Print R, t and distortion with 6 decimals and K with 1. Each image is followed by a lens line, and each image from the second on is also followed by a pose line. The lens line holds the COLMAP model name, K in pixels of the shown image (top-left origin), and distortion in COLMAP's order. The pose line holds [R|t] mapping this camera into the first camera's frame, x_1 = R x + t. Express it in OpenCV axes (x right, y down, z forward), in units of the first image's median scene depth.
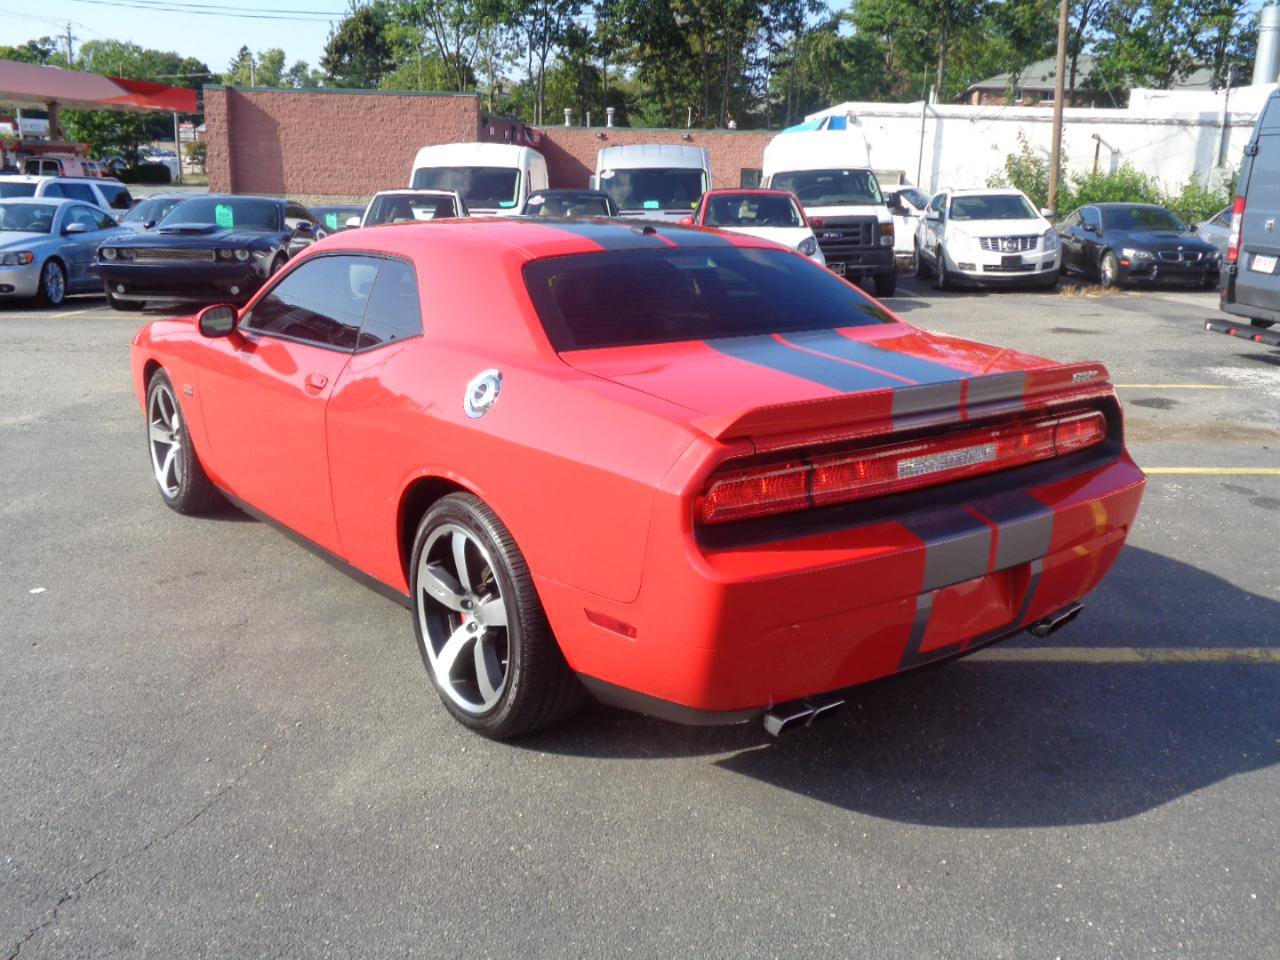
lens RADIAL K [[1760.3, 0, 638.0], [0, 1760.3, 538.6], [0, 0, 1]] dist [-0.083817, 0.044725]
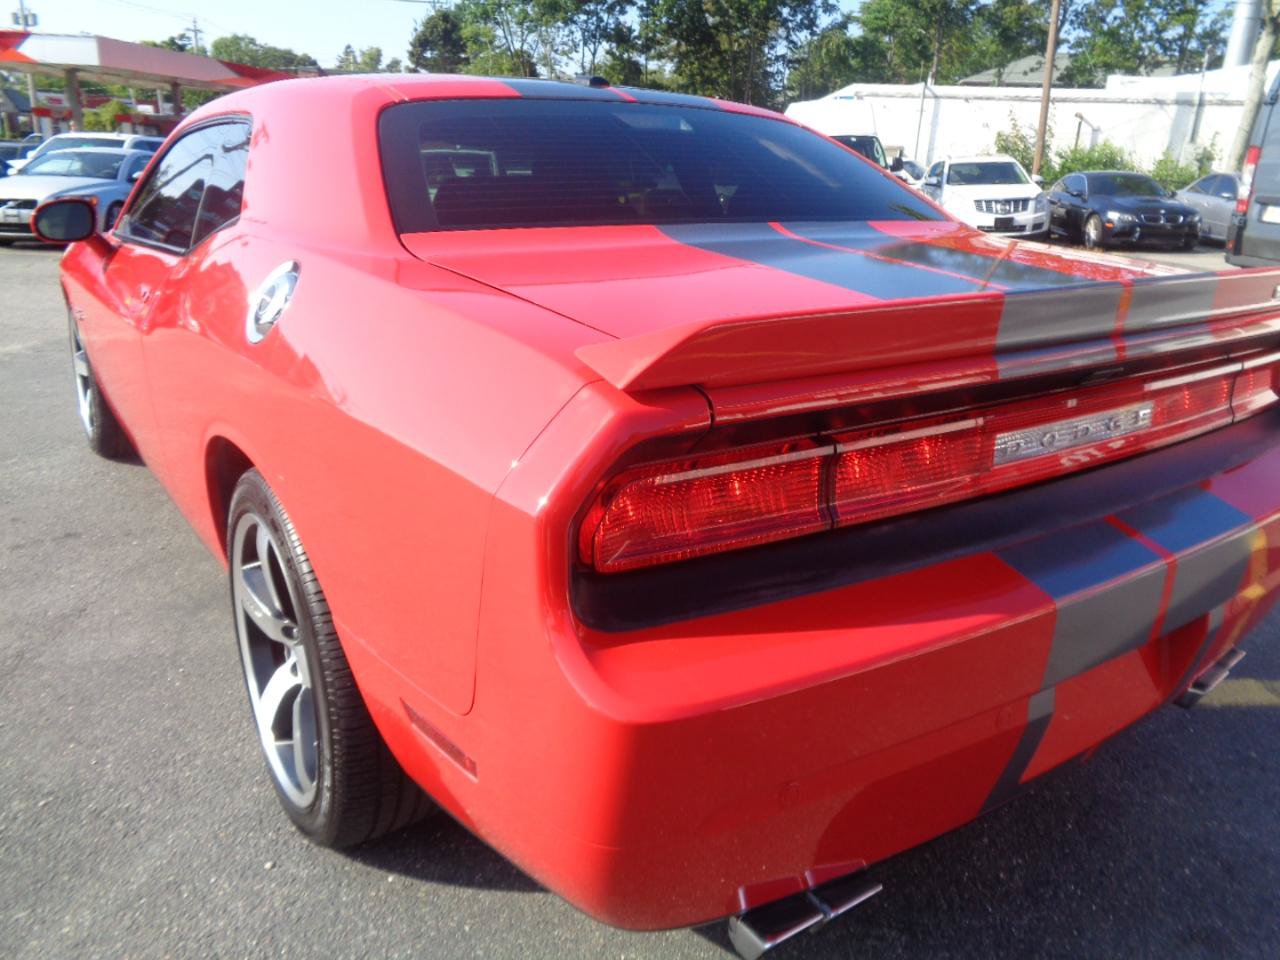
lens RADIAL K [[928.6, 0, 667.7], [0, 928.6, 483.7], [0, 0, 1]] dist [0.005660, -0.000046]
pose [[0.998602, 0.022620, -0.047766, 0.031812], [-0.019892, 0.998186, 0.056819, -0.022121], [0.048964, -0.055789, 0.997241, 0.363046]]
